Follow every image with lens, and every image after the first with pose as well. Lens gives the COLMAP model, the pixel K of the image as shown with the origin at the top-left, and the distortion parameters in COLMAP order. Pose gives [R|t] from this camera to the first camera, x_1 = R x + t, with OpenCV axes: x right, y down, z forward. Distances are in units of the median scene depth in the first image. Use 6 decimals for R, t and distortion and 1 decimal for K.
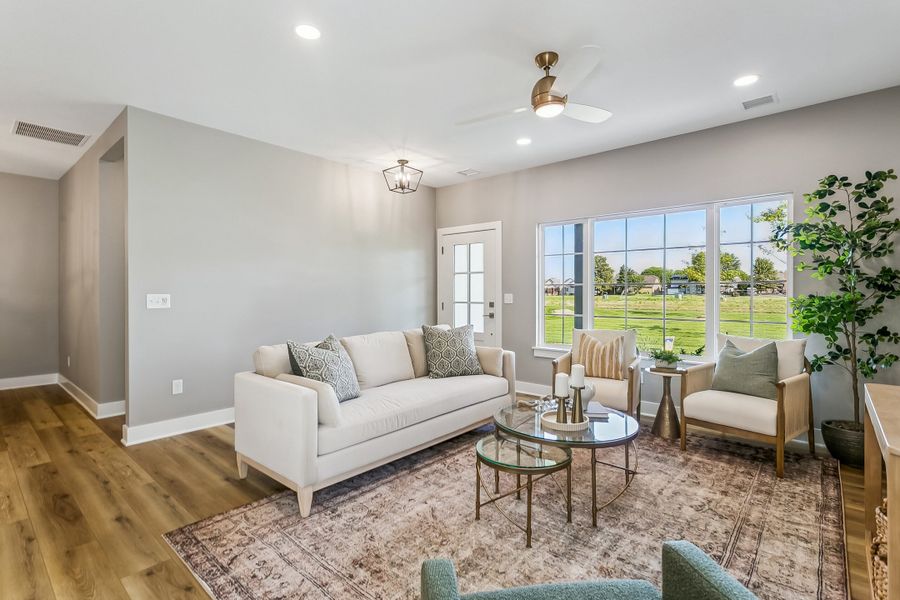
lens RADIAL K [[433.2, 0, 451.5], [0, 433.2, 290.2], [0, 0, 1]] dist [0.007804, 0.001086]
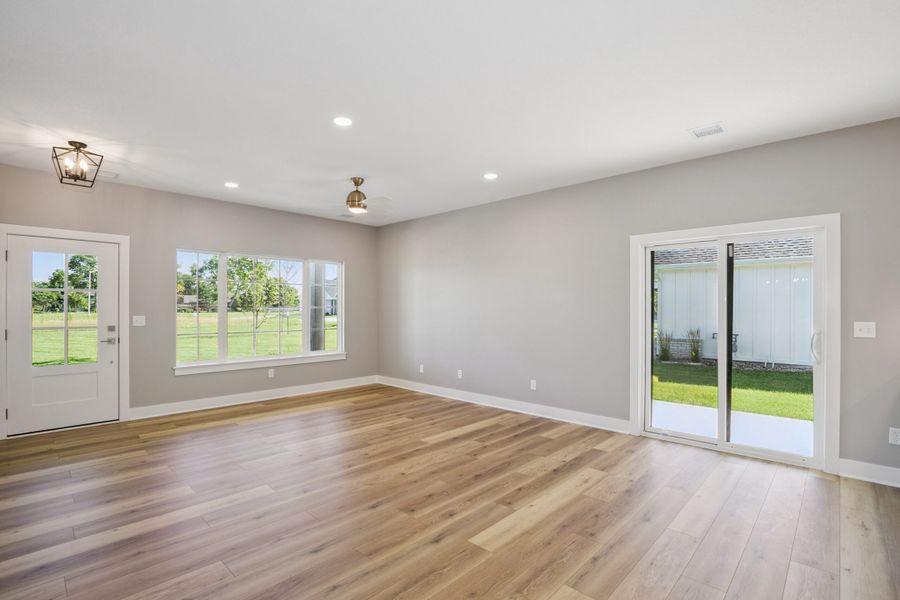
lens RADIAL K [[423.0, 0, 449.3], [0, 423.0, 304.9], [0, 0, 1]] dist [-0.014800, 0.000039]
pose [[0.048982, 0.007158, 0.998774, -0.816629], [-0.008106, 0.999944, -0.006769, -0.016161], [-0.998767, -0.007764, 0.049037, 0.313220]]
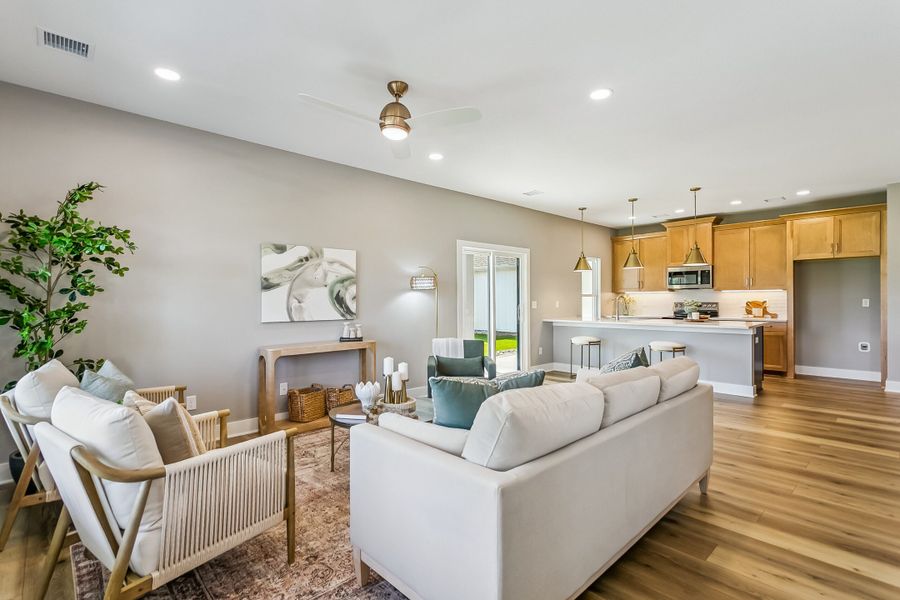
lens RADIAL K [[427.7, 0, 453.3], [0, 427.7, 300.3], [0, 0, 1]] dist [0.002391, 0.006528]
pose [[-0.995257, 0.006268, 0.097080, -0.010279], [0.005714, 0.999966, -0.005983, 0.003574], [-0.097114, -0.005400, -0.995259, 1.165292]]
